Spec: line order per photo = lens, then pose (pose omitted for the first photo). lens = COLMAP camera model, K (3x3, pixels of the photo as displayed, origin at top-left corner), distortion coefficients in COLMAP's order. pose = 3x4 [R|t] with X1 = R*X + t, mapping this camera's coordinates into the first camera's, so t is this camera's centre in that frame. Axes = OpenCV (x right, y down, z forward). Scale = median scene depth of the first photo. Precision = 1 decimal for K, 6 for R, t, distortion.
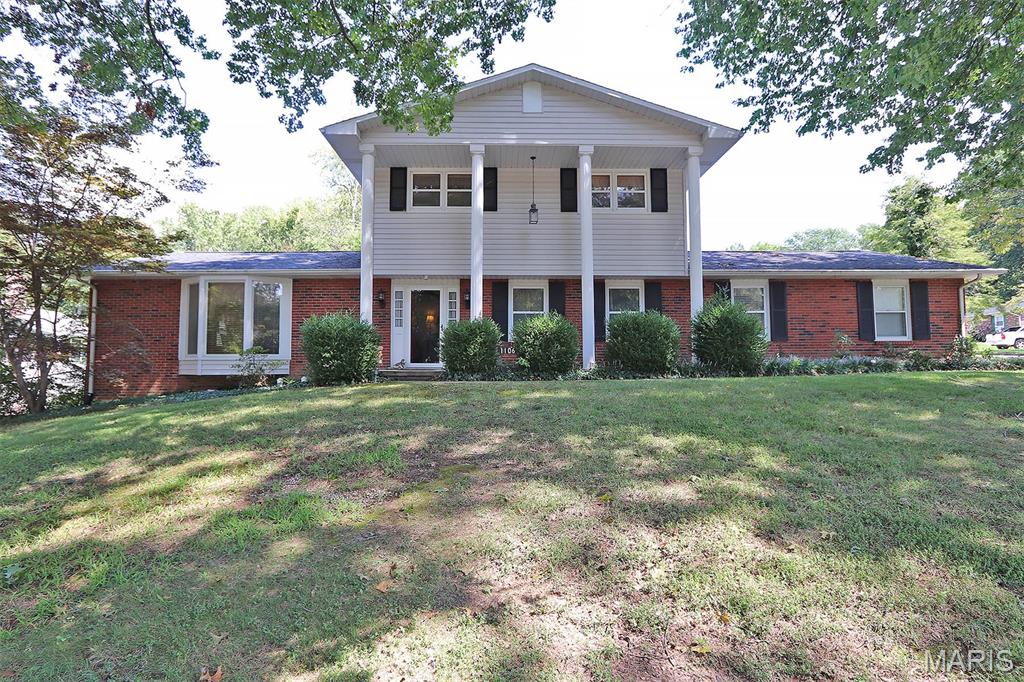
lens RADIAL K [[331.3, 0, 512.5], [0, 331.3, 326.7], [0, 0, 1]] dist [0.001396, 0.000086]
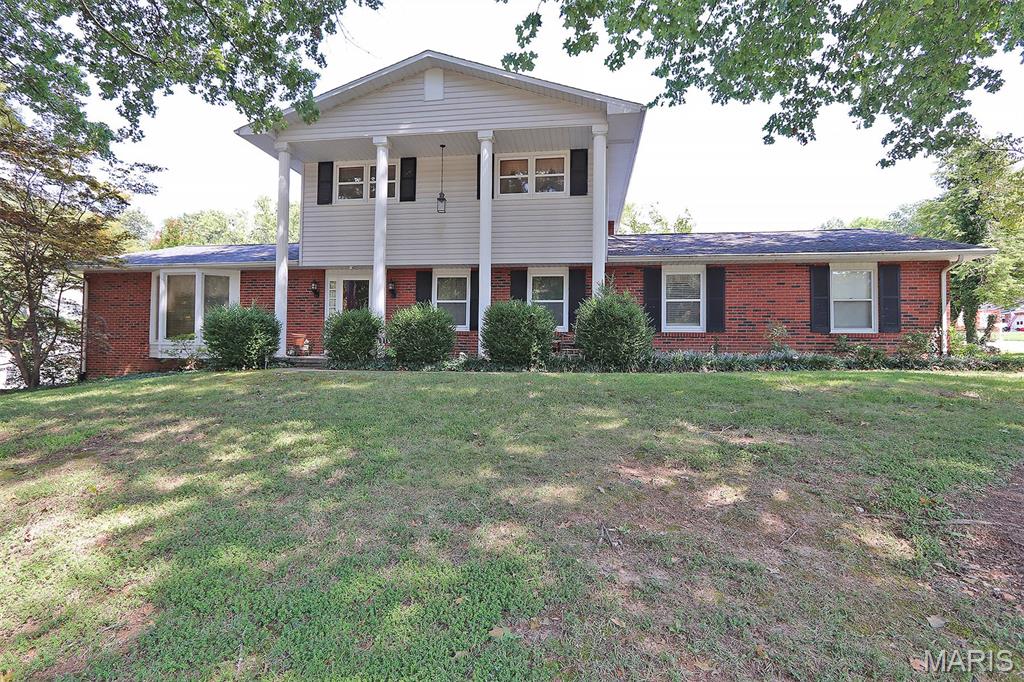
lens RADIAL K [[331.3, 0, 512.8], [0, 331.3, 317.6], [0, 0, 1]] dist [-0.002137, -0.000097]
pose [[0.993259, 0.003862, -0.115854, 0.379318], [-0.002183, 0.999891, 0.014622, -0.010085], [0.115897, -0.014271, 0.993159, 0.032534]]
